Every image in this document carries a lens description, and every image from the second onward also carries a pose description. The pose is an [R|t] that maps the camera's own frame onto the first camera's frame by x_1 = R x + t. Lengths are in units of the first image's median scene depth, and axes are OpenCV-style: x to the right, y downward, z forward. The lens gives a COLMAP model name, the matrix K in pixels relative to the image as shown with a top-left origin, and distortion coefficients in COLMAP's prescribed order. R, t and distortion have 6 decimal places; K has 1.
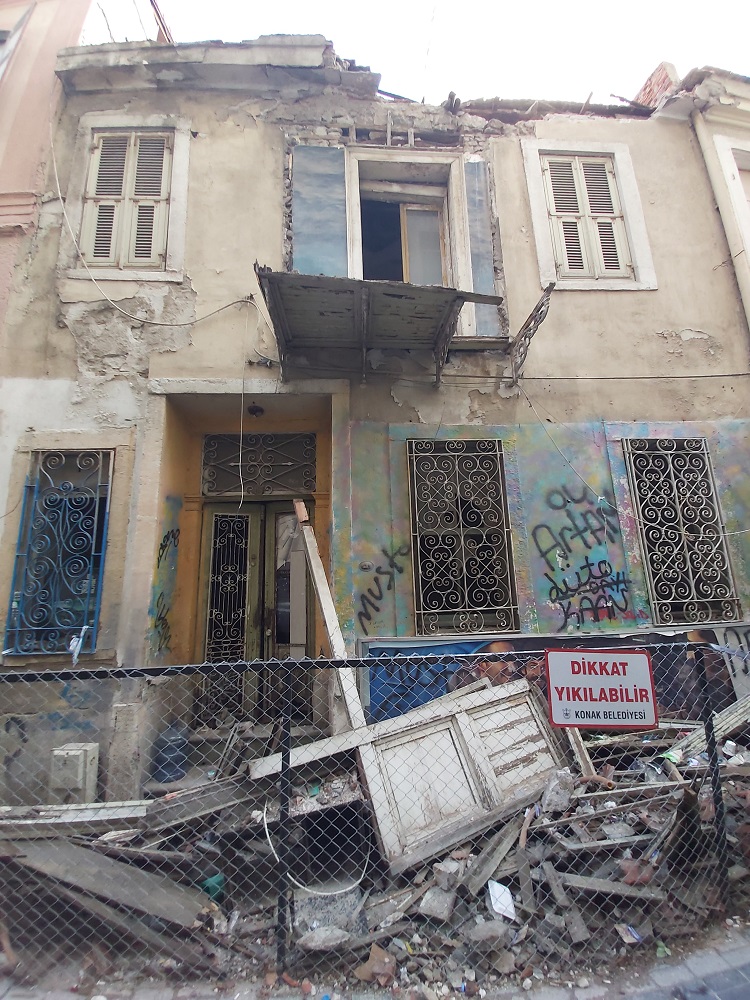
lens RADIAL K [[386.9, 0, 373.8], [0, 386.9, 510.3], [0, 0, 1]] dist [0.000070, -0.006540]
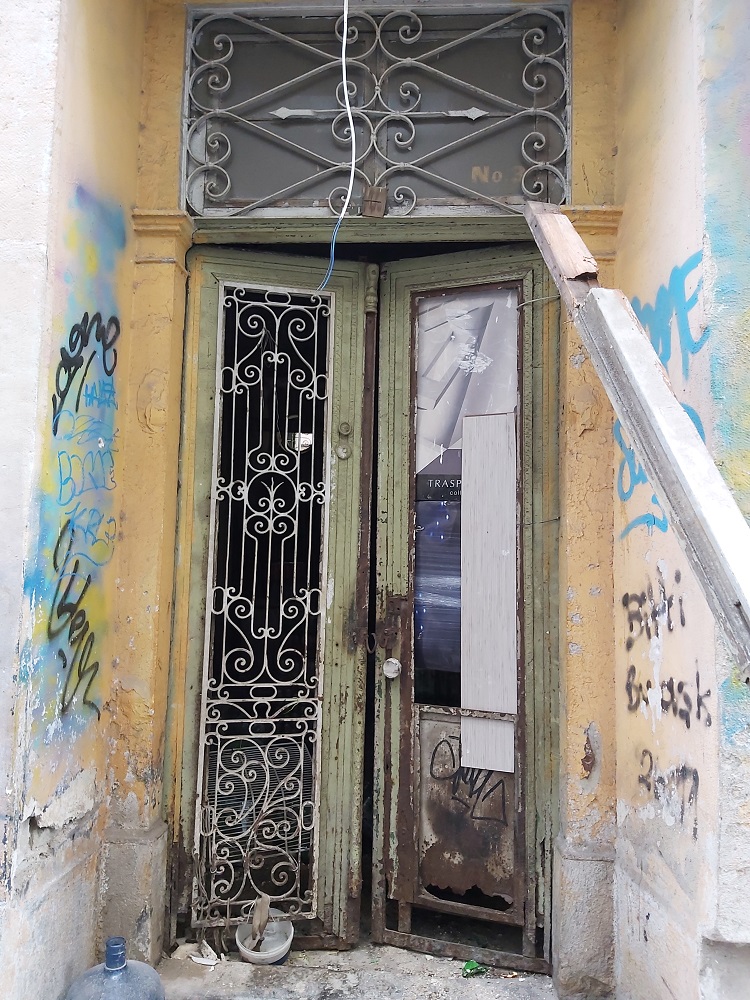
lens RADIAL K [[761.5, 0, 375.0], [0, 761.5, 500.0], [0, 0, 1]] dist [0.074129, -0.118859]
pose [[0.994362, 0.041553, -0.097555, -0.227824], [-0.030240, 0.992939, 0.114708, 0.107357], [0.101632, -0.111111, 0.988598, 0.392853]]
